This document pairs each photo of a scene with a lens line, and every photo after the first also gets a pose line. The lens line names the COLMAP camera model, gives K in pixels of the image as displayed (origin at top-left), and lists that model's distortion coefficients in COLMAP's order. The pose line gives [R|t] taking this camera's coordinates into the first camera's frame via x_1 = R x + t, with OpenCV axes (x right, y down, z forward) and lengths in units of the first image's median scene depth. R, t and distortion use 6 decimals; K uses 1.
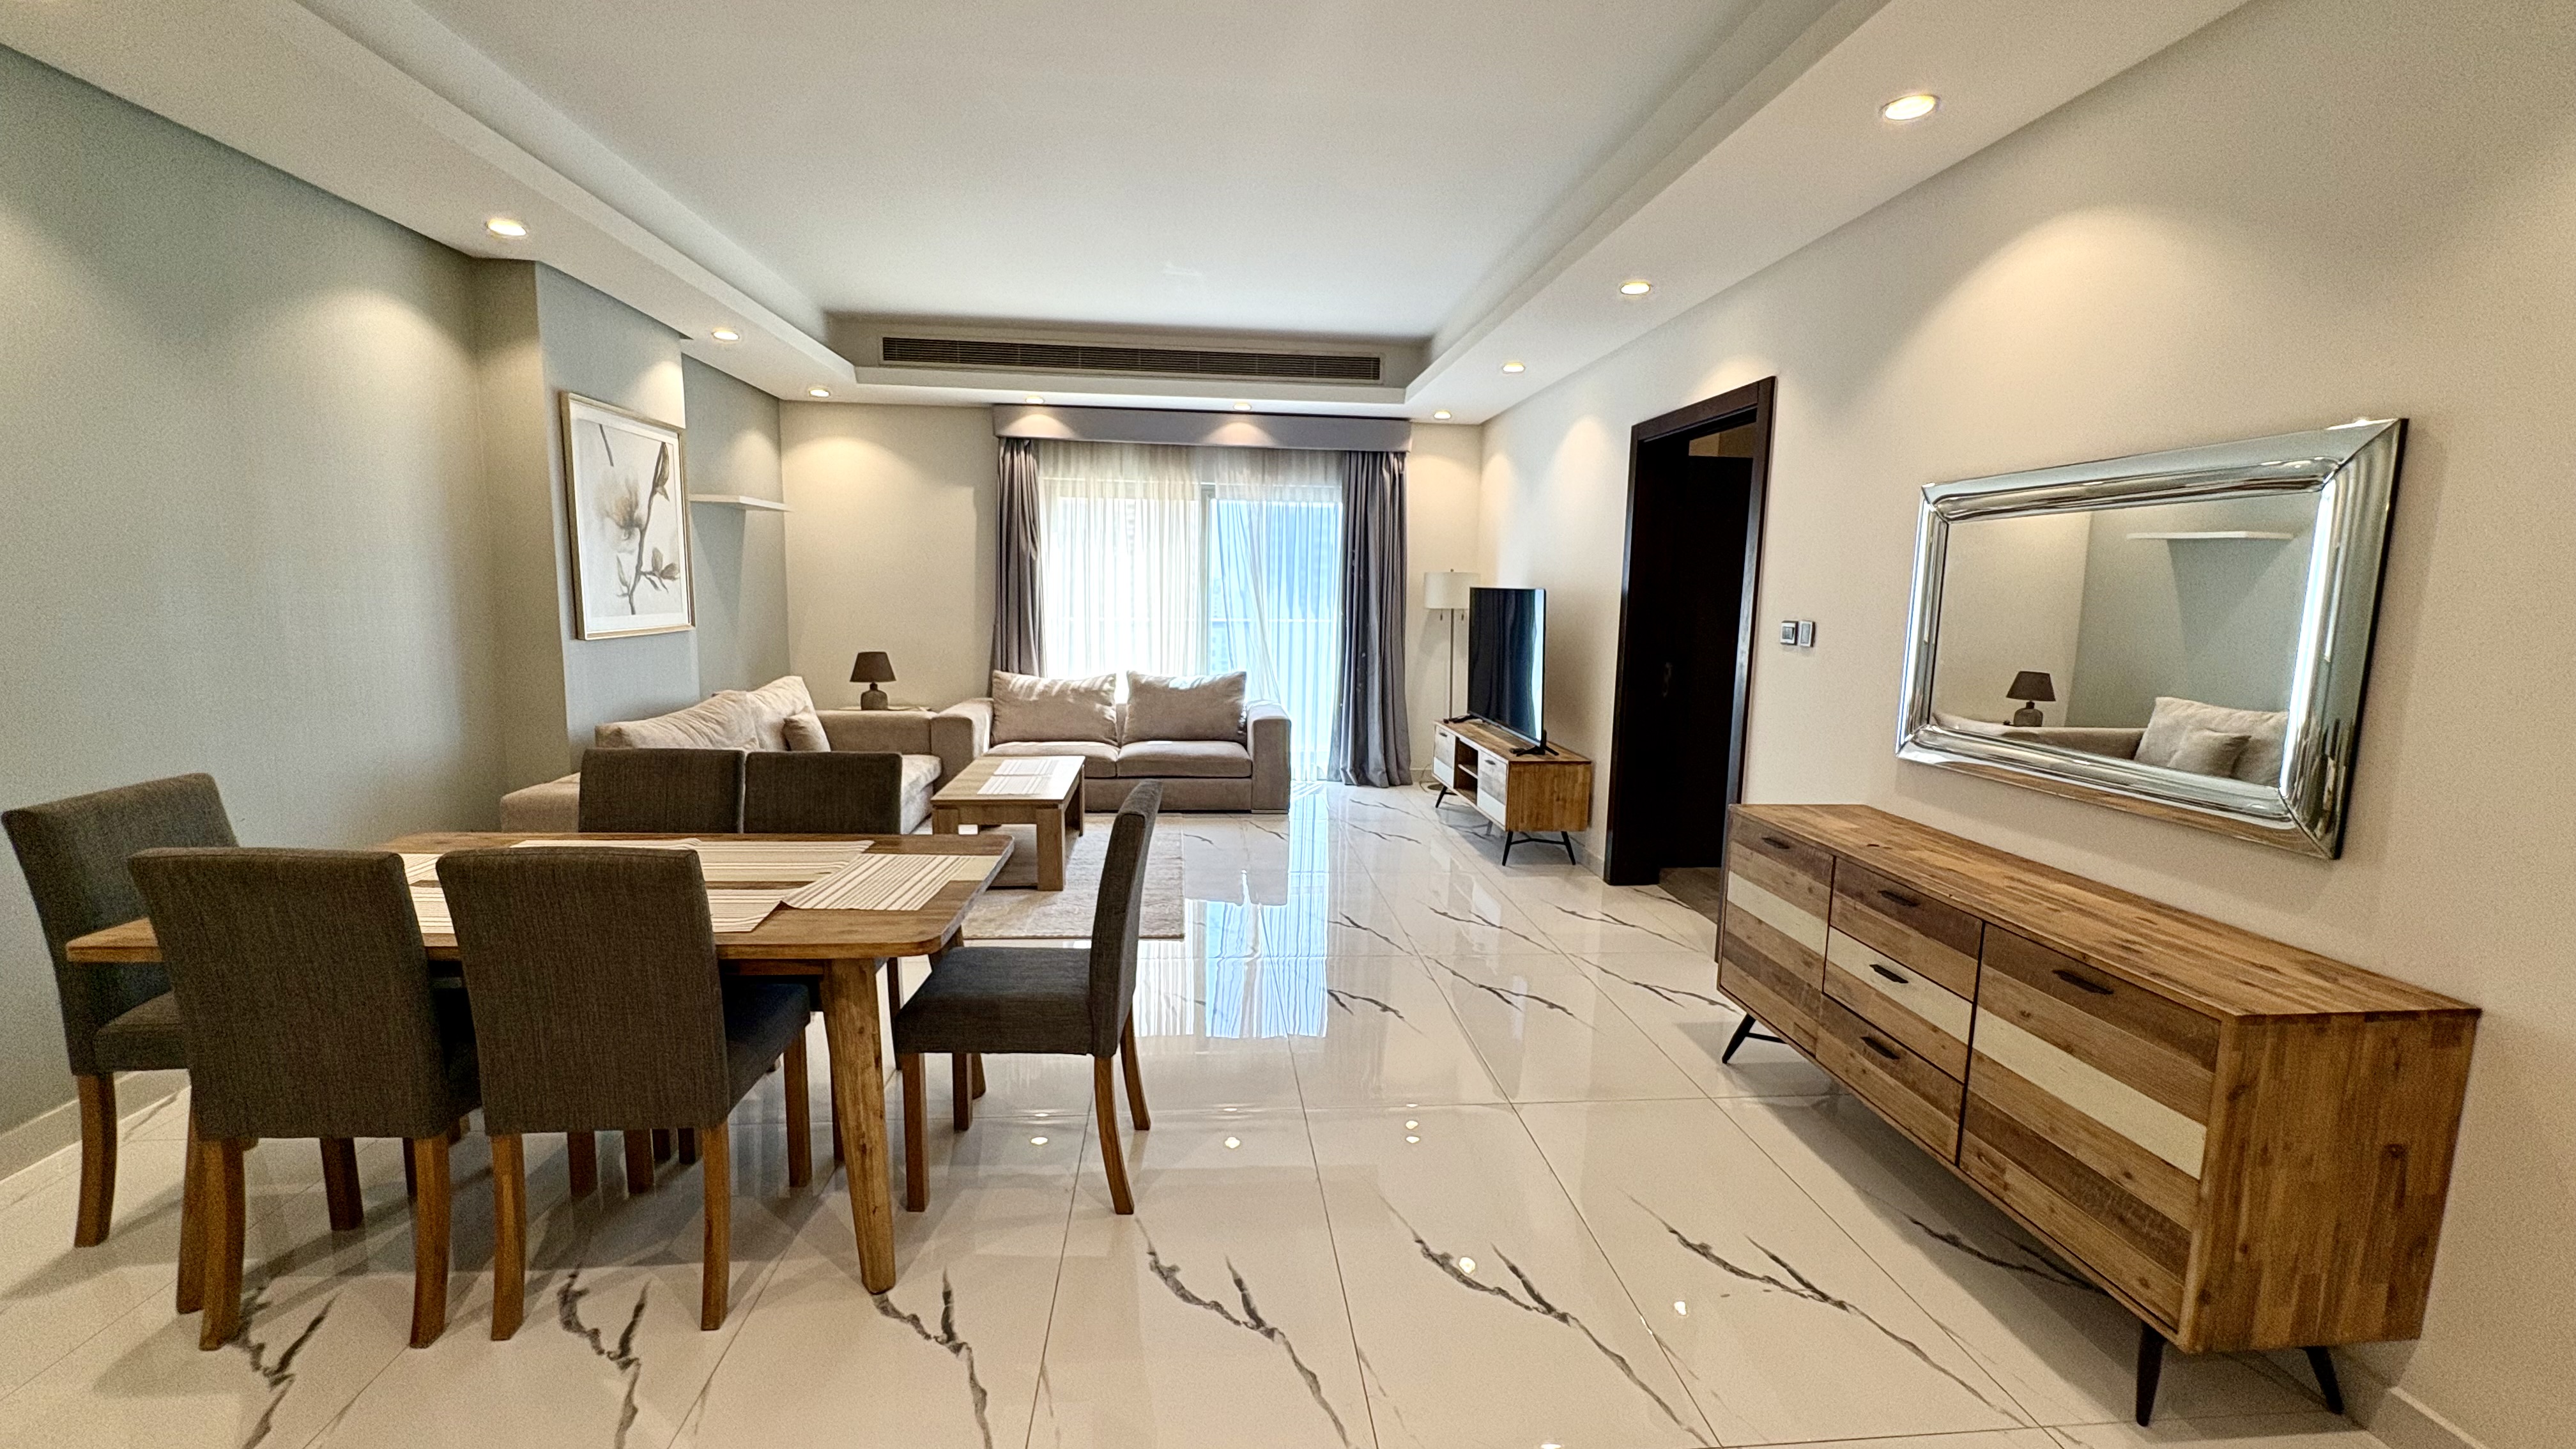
lens RADIAL K [[1028.1, 0, 1287.1], [0, 1028.1, 731.8], [0, 0, 1]] dist [0.000373, -0.000226]
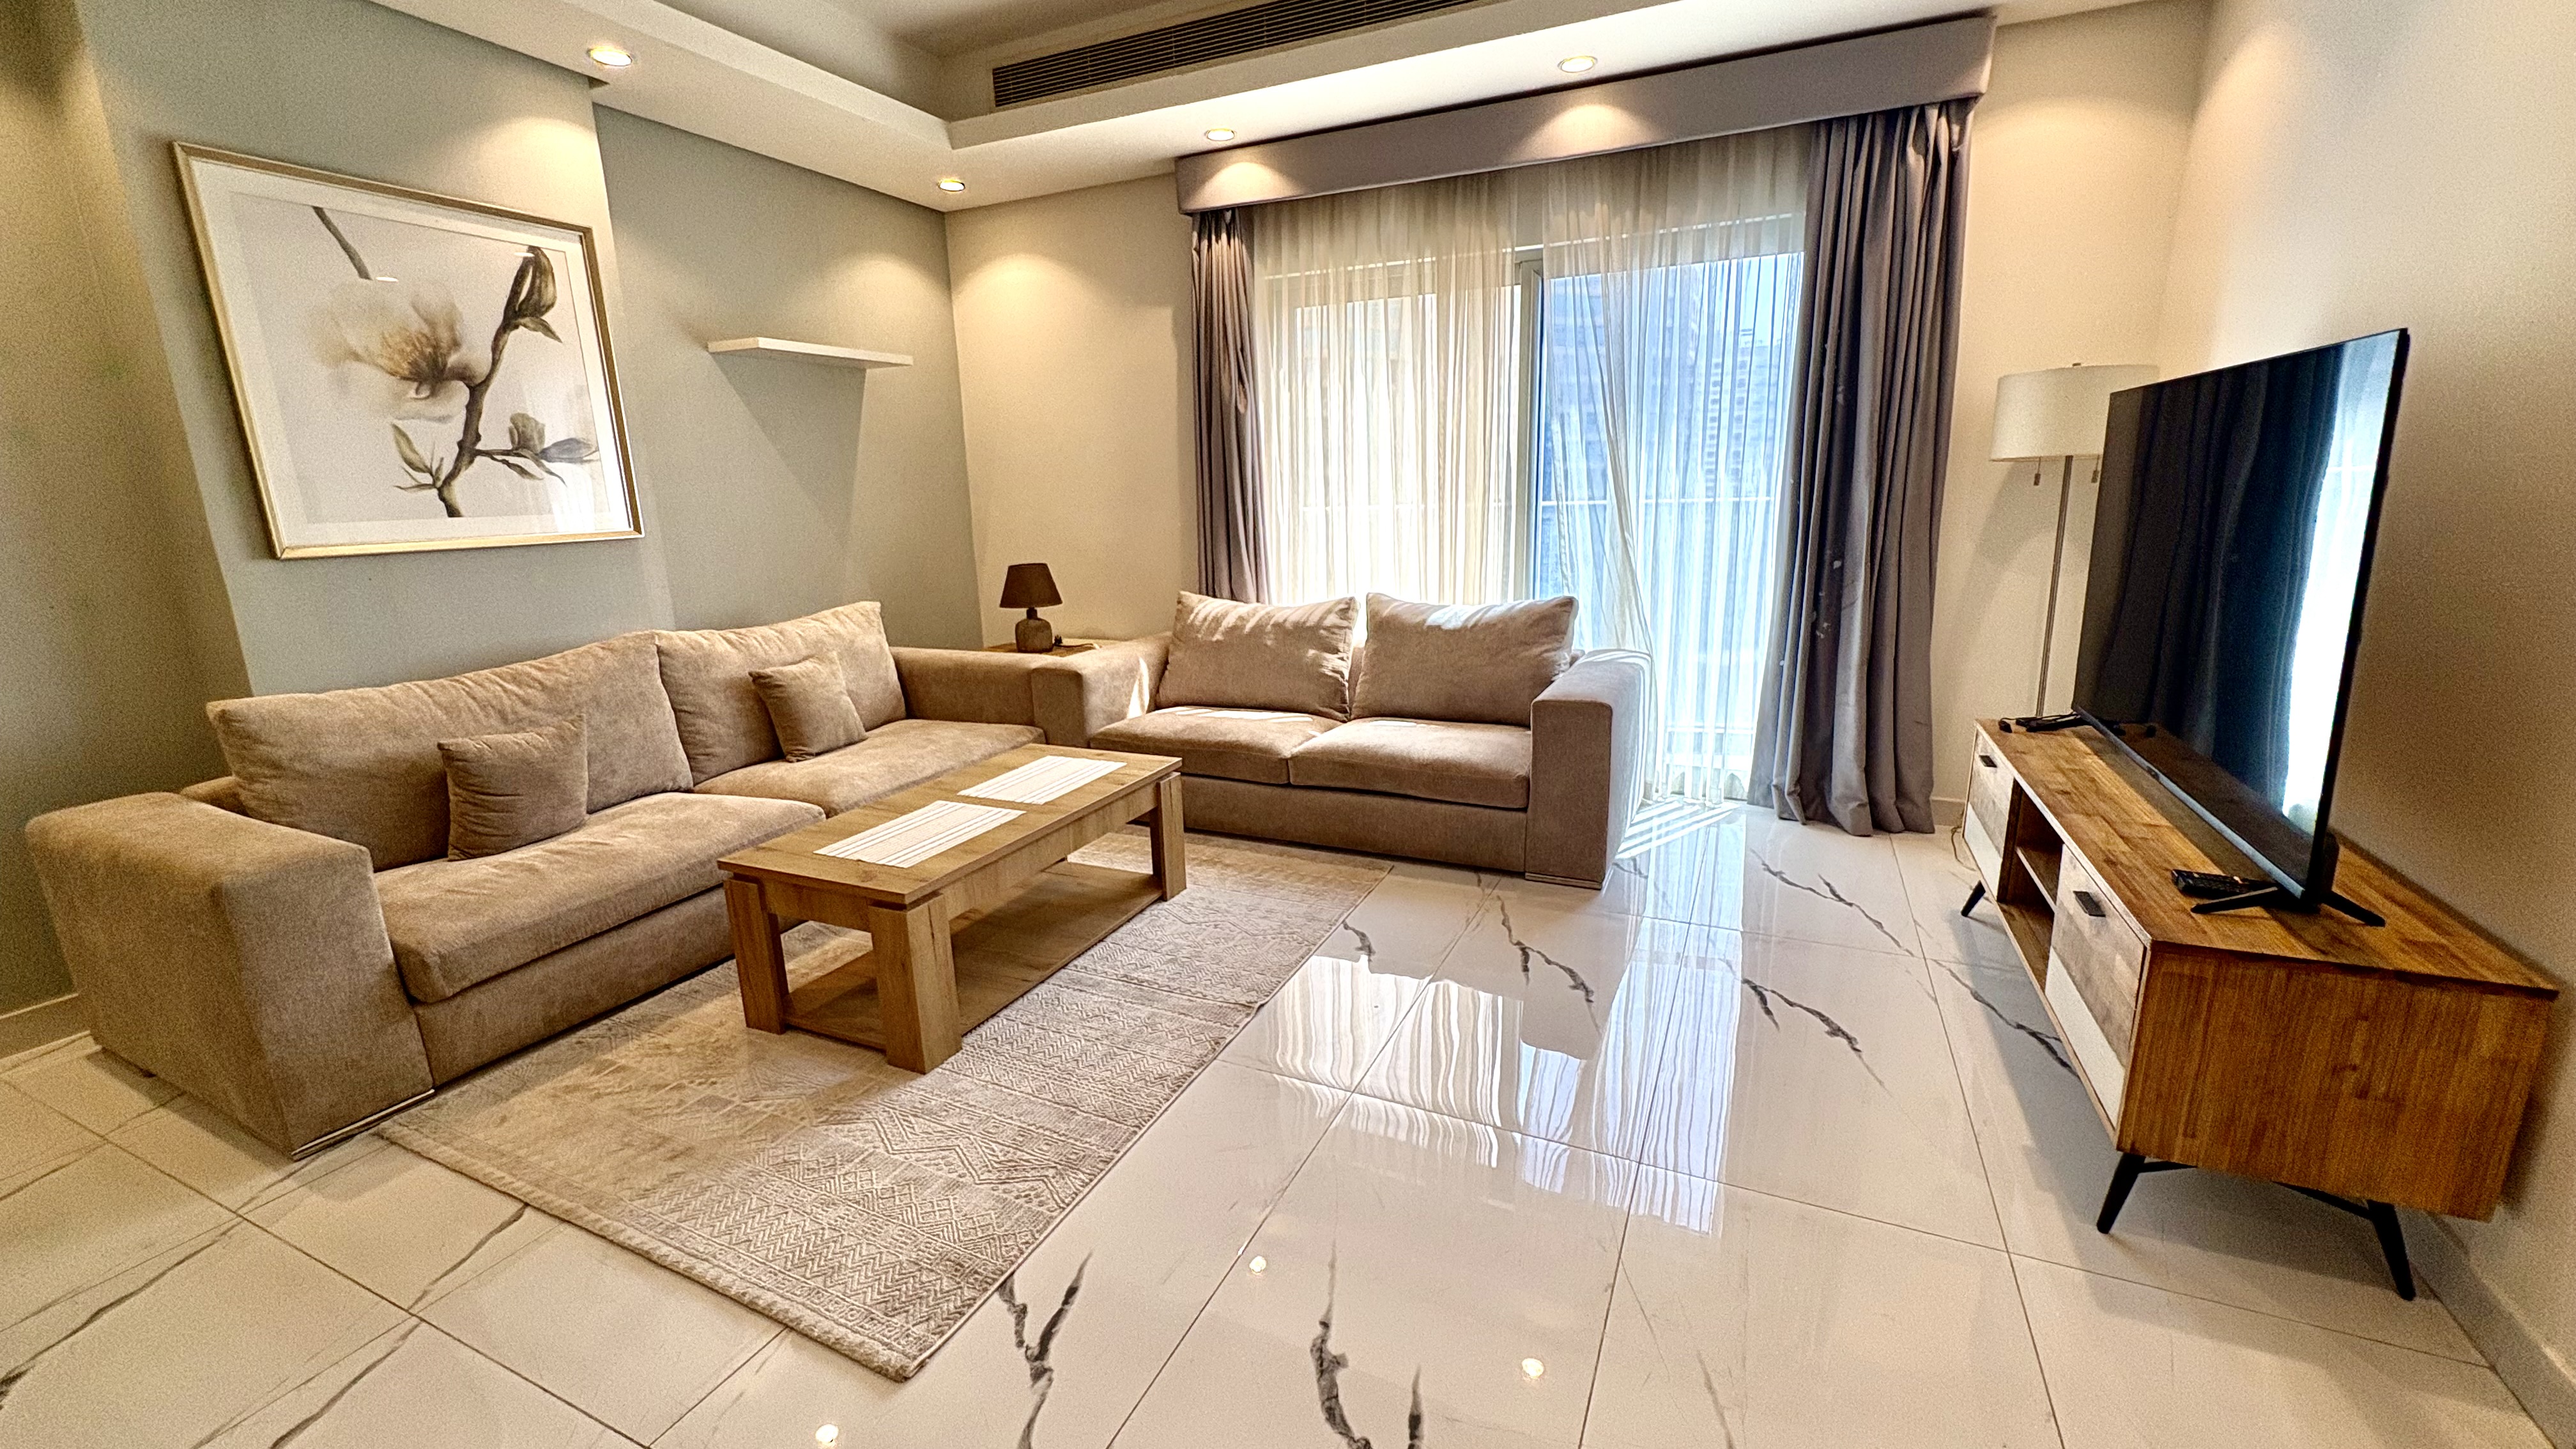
lens RADIAL K [[1028.1, 0, 1287.1], [0, 1028.1, 731.8], [0, 0, 1]] dist [0.000373, -0.000226]
pose [[0.860445, 0.078849, -0.503405, 0.109527], [-0.029333, 0.993981, 0.105550, -0.042195], [0.508698, -0.076053, 0.857579, 0.469697]]
